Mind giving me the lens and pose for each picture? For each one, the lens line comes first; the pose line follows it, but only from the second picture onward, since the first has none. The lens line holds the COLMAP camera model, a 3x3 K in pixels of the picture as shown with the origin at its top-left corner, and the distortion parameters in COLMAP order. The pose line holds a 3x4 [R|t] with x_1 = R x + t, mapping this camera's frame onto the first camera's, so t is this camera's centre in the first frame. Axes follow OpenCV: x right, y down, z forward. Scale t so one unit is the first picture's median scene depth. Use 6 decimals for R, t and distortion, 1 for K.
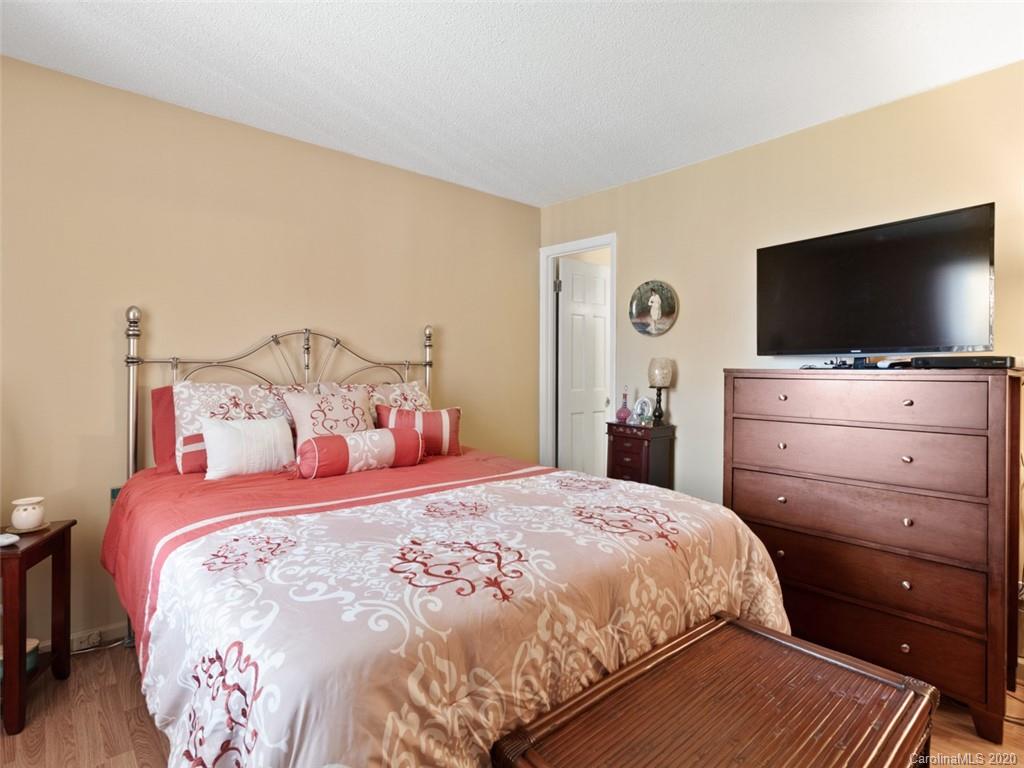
lens RADIAL K [[532.6, 0, 519.9], [0, 532.6, 373.8], [0, 0, 1]] dist [0.005402, -0.001602]
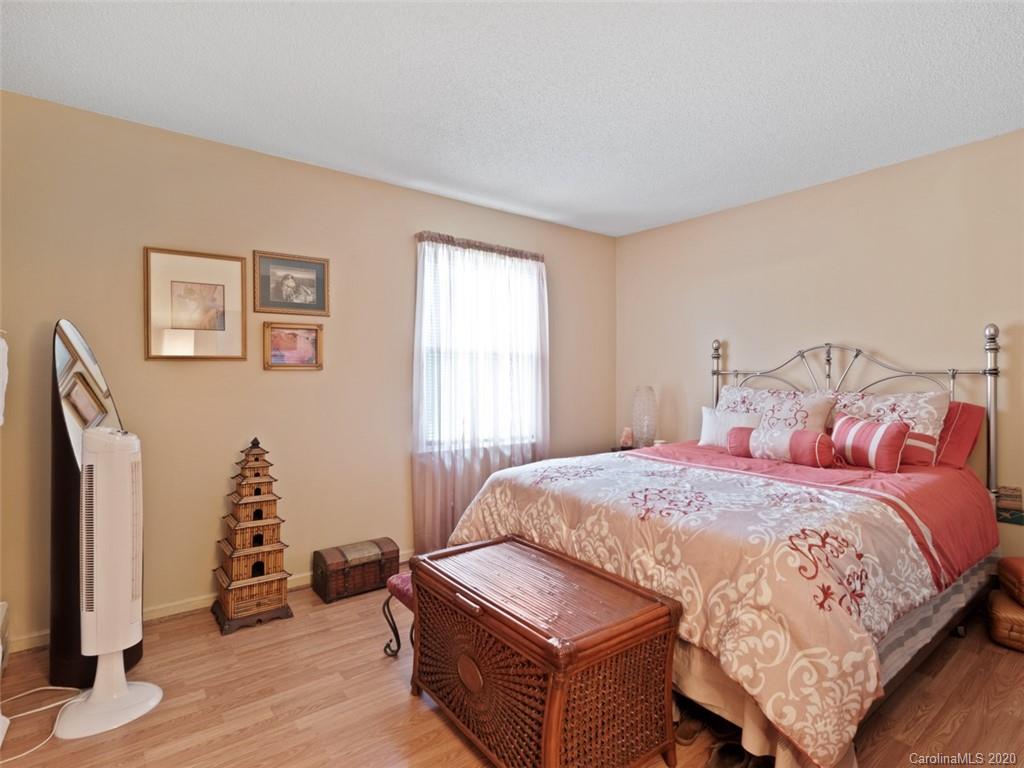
lens RADIAL K [[532.6, 0, 519.3], [0, 532.6, 379.0], [0, 0, 1]] dist [0.005402, -0.001602]
pose [[-0.069266, 0.003101, -0.997593, 1.482125], [-0.012965, 0.999908, 0.004008, -0.004358], [0.997514, 0.013211, -0.069219, 0.753821]]
